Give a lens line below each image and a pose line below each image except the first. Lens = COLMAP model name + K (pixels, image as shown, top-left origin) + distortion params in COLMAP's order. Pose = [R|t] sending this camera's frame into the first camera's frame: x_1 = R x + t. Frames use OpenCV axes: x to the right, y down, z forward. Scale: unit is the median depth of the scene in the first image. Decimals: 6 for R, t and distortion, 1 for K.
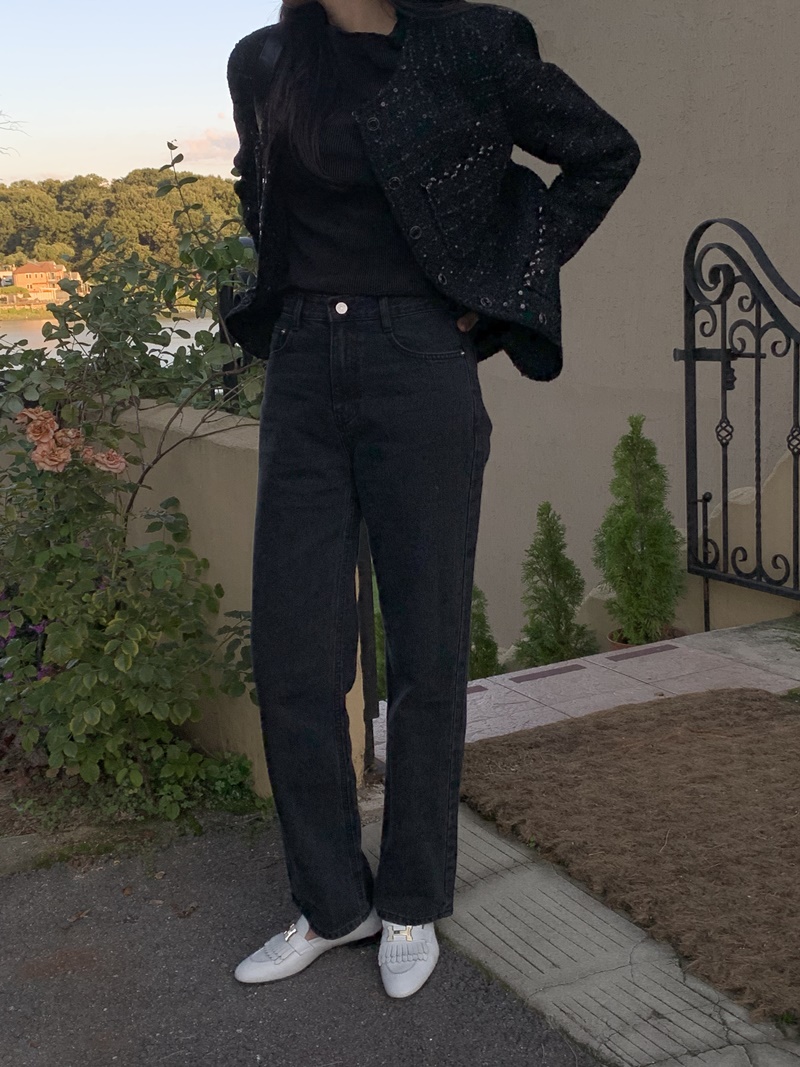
lens RADIAL K [[1410.7, 0, 400.0], [0, 1410.7, 533.5], [0, 0, 1]] dist [0.018964, -0.025878]
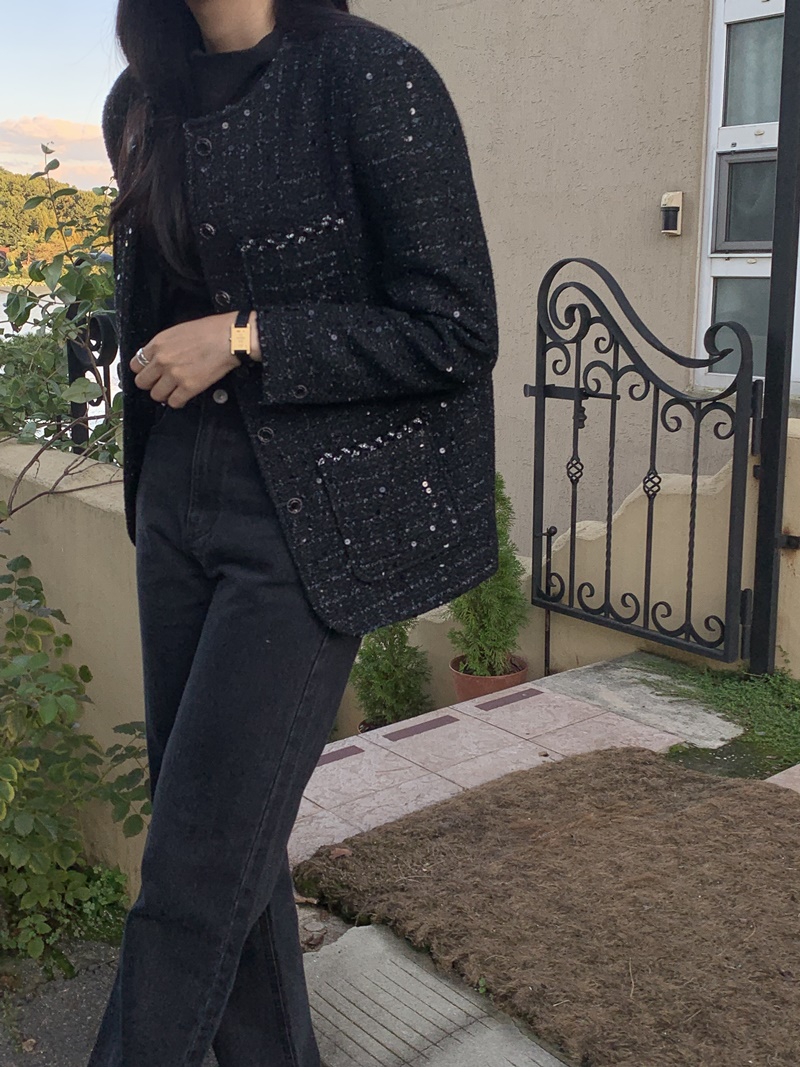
lens RADIAL K [[1248.8, 0, 457.1], [0, 1248.8, 533.7], [0, 0, 1]] dist [0.102322, -0.401868]
pose [[0.973525, 0.010176, 0.228355, -0.071643], [-0.015383, 0.999660, 0.021032, -0.054526], [-0.228063, -0.023988, 0.973351, 0.180308]]
